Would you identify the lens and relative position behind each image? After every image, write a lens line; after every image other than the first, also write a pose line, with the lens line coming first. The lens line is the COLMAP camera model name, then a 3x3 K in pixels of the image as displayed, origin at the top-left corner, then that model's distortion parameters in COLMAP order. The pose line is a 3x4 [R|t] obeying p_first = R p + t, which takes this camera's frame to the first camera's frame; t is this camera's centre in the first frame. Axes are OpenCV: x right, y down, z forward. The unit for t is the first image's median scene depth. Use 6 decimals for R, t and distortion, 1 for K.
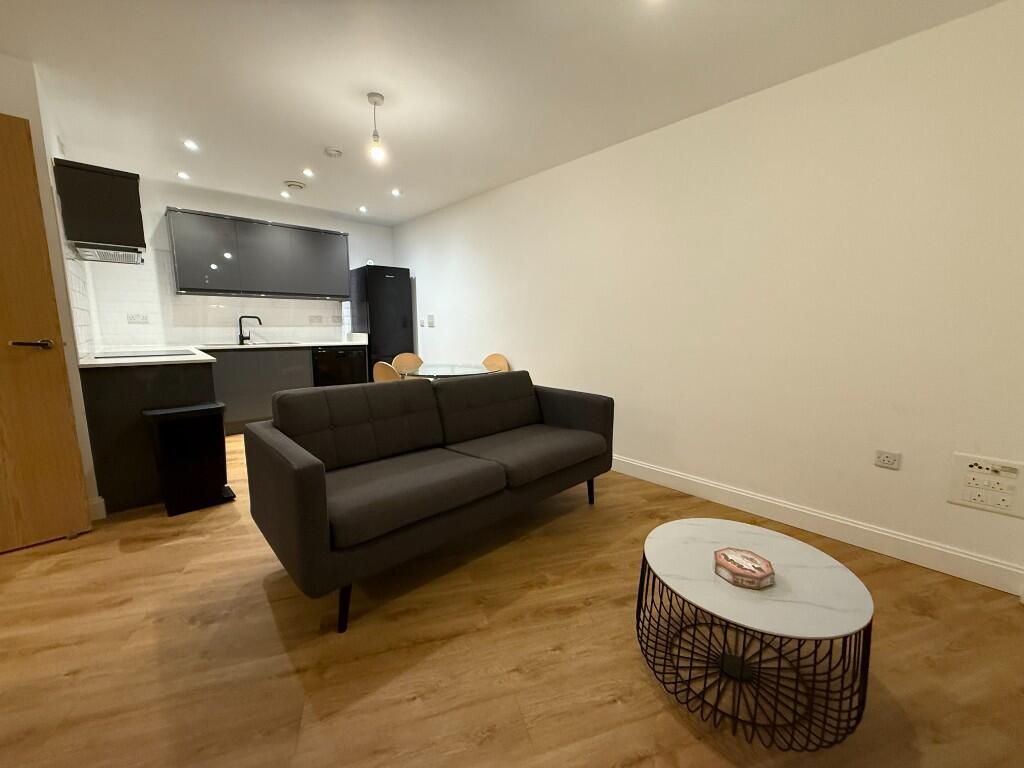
lens RADIAL K [[404.5, 0, 507.4], [0, 404.5, 385.0], [0, 0, 1]] dist [-0.000310, 0.000018]
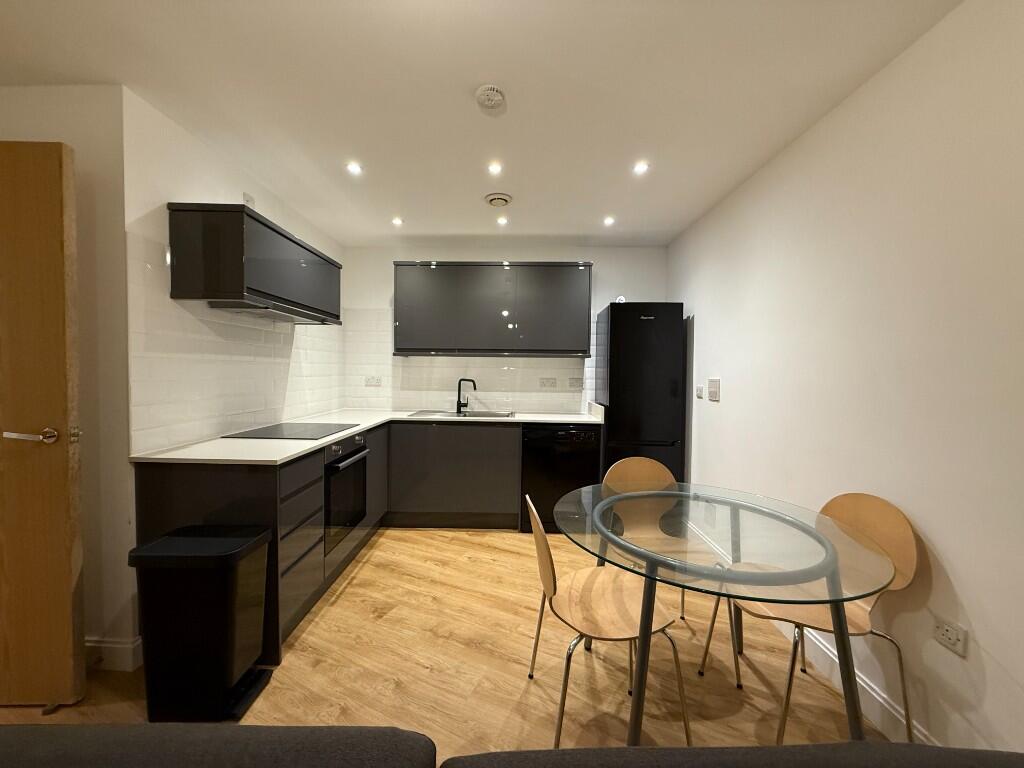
lens RADIAL K [[404.5, 0, 507.4], [0, 404.5, 385.0], [0, 0, 1]] dist [-0.000310, 0.000018]
pose [[0.728596, 0.027939, -0.684374, -0.018661], [-0.111402, 0.990697, -0.078156, -0.102081], [0.675824, 0.133185, 0.724930, 0.458278]]
